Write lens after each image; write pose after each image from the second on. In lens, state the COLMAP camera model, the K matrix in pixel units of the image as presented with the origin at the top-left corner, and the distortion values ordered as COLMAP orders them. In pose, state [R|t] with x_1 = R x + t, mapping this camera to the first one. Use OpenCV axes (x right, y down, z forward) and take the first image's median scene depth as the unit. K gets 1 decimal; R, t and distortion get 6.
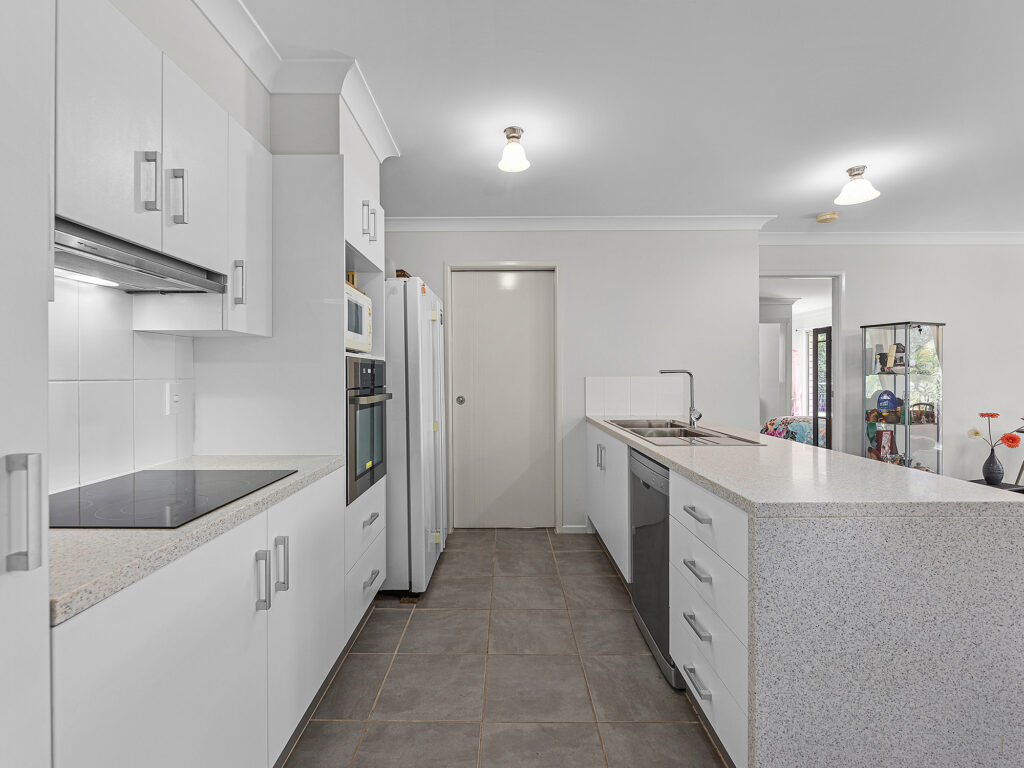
lens RADIAL K [[473.7, 0, 502.7], [0, 473.7, 375.5], [0, 0, 1]] dist [-0.001134, -0.000460]
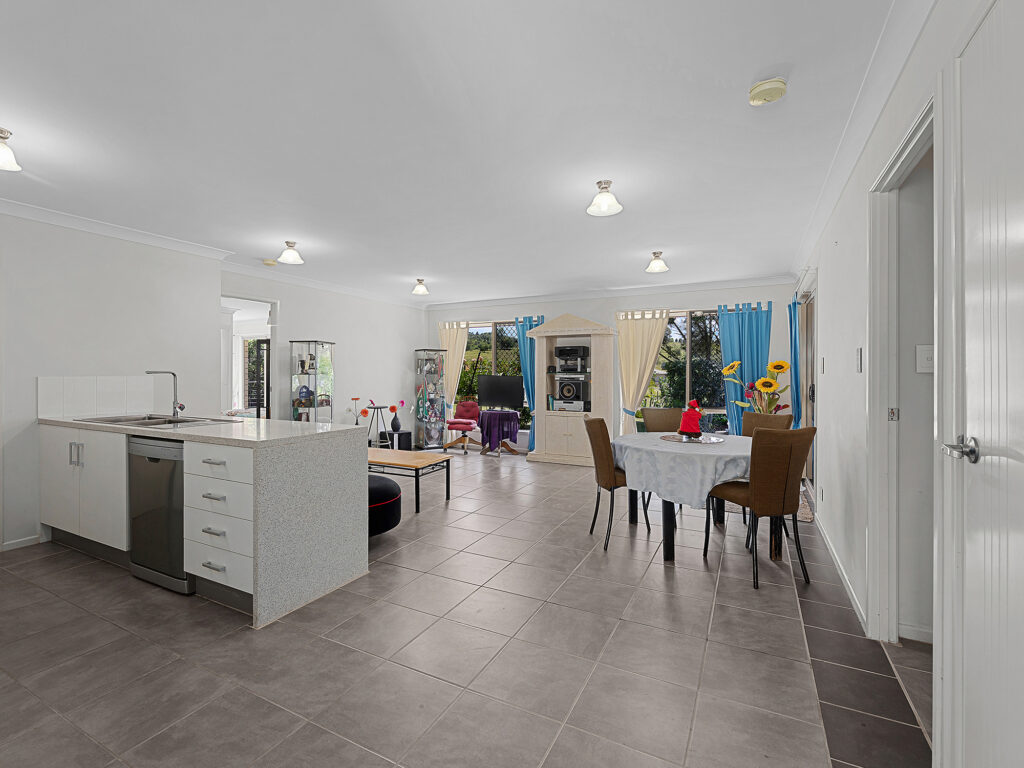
lens RADIAL K [[473.7, 0, 502.7], [0, 473.7, 375.5], [0, 0, 1]] dist [-0.001134, -0.000460]
pose [[0.462220, 0.000798, 0.886765, -0.221668], [-0.001822, 0.999998, 0.000050, -0.000818], [-0.886764, -0.001639, 0.462220, -0.240905]]
